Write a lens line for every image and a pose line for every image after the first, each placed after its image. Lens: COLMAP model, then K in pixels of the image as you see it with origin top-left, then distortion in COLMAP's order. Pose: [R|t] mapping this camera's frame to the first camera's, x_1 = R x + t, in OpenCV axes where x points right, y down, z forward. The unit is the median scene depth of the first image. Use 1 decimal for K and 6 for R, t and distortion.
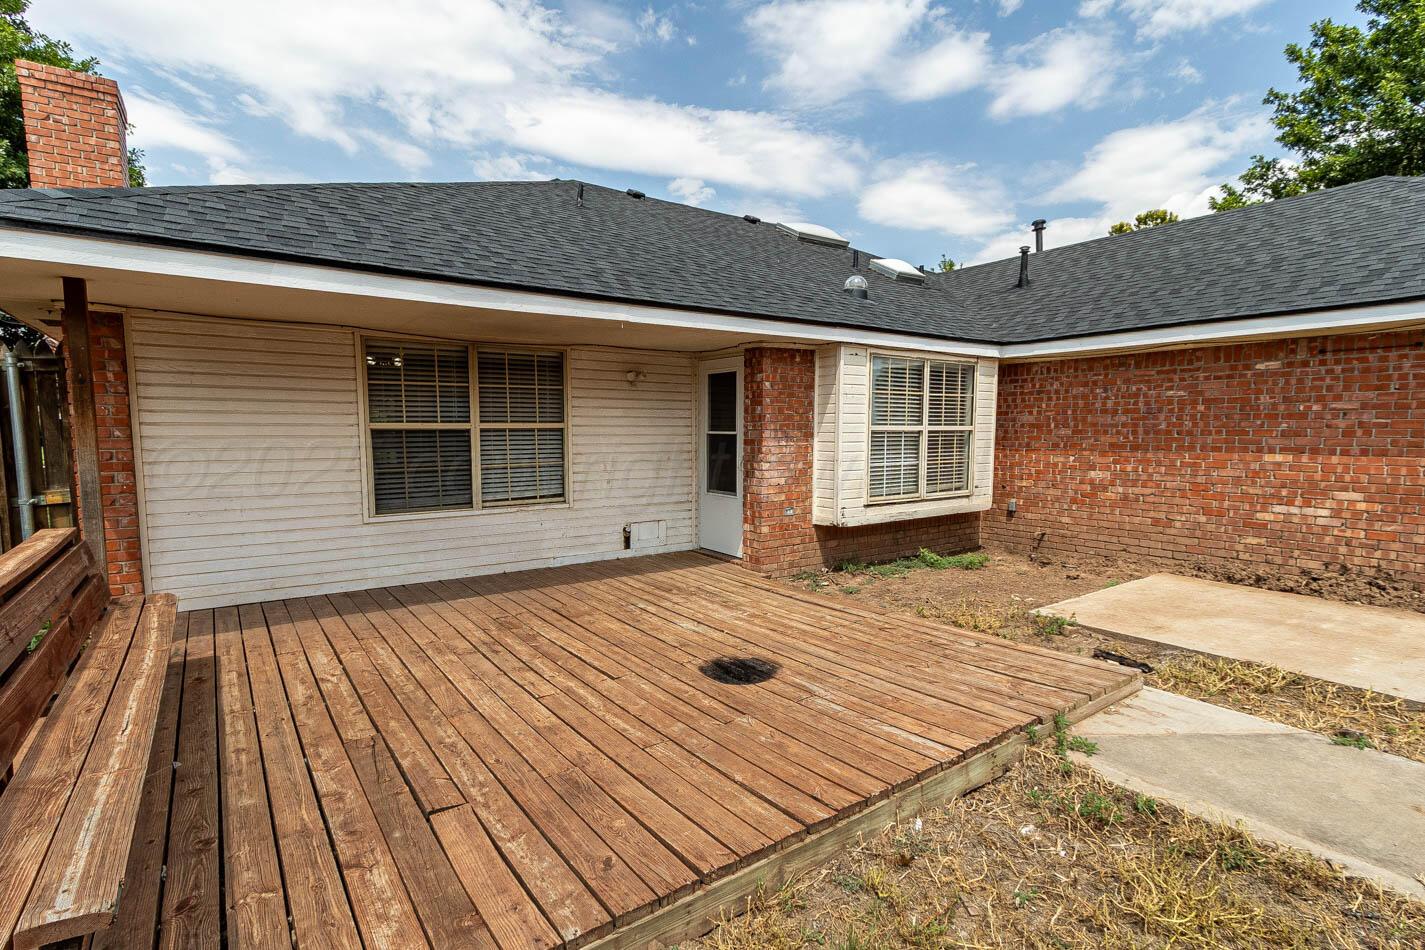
lens RADIAL K [[694.4, 0, 709.9], [0, 694.4, 492.7], [0, 0, 1]] dist [0.006093, 0.000712]
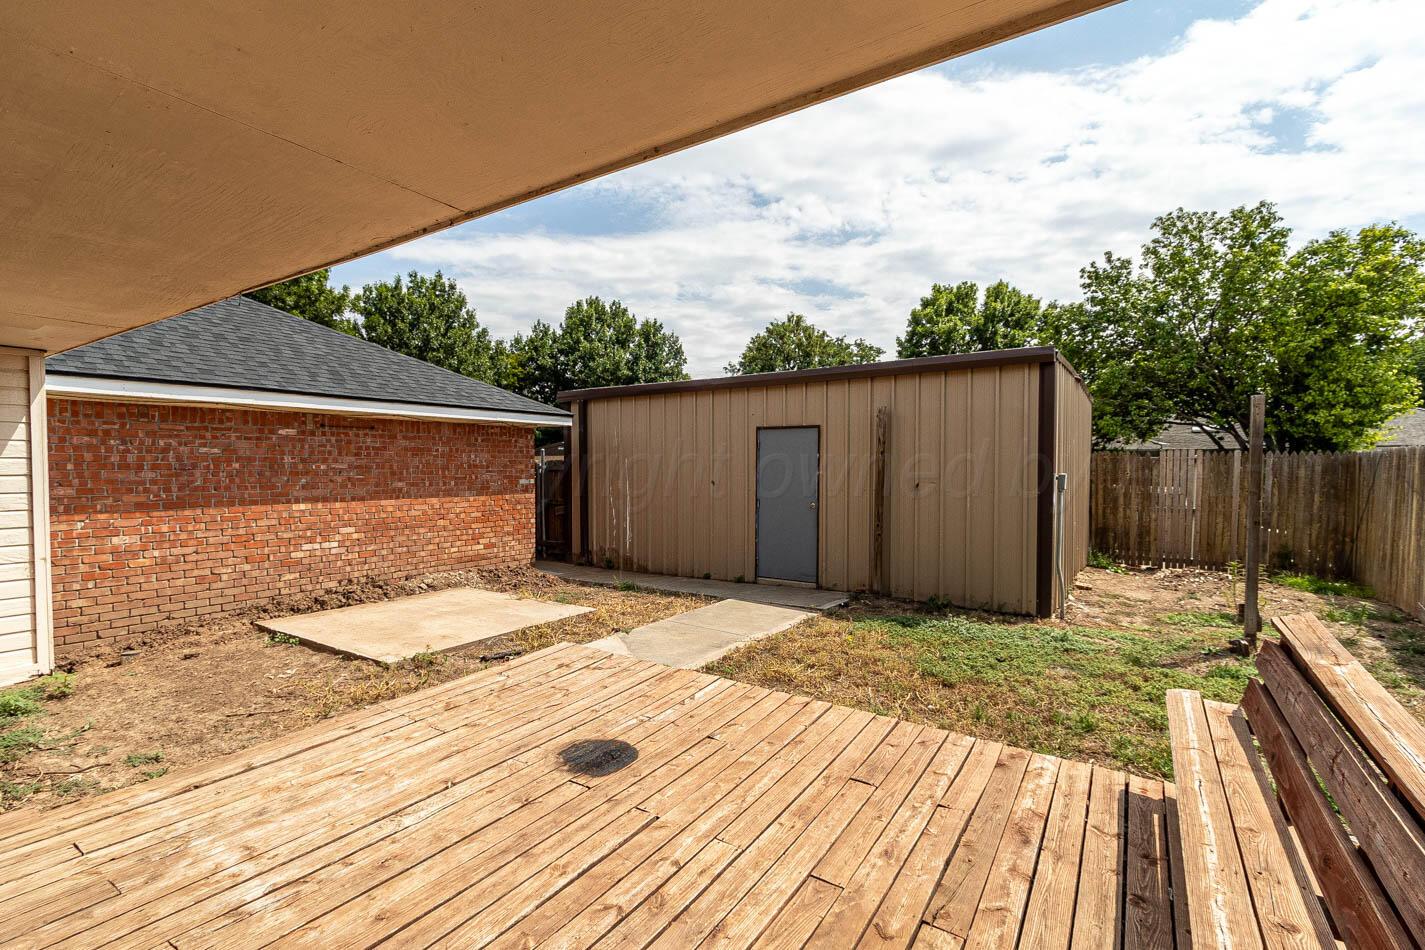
lens RADIAL K [[650.5, 0, 716.1], [0, 650.5, 482.8], [0, 0, 1]] dist [0.000298, -0.000009]
pose [[-0.366476, -0.026140, 0.930060, -0.533041], [0.081744, 0.994835, 0.060171, -0.100778], [-0.926830, 0.098078, -0.362447, 0.724000]]
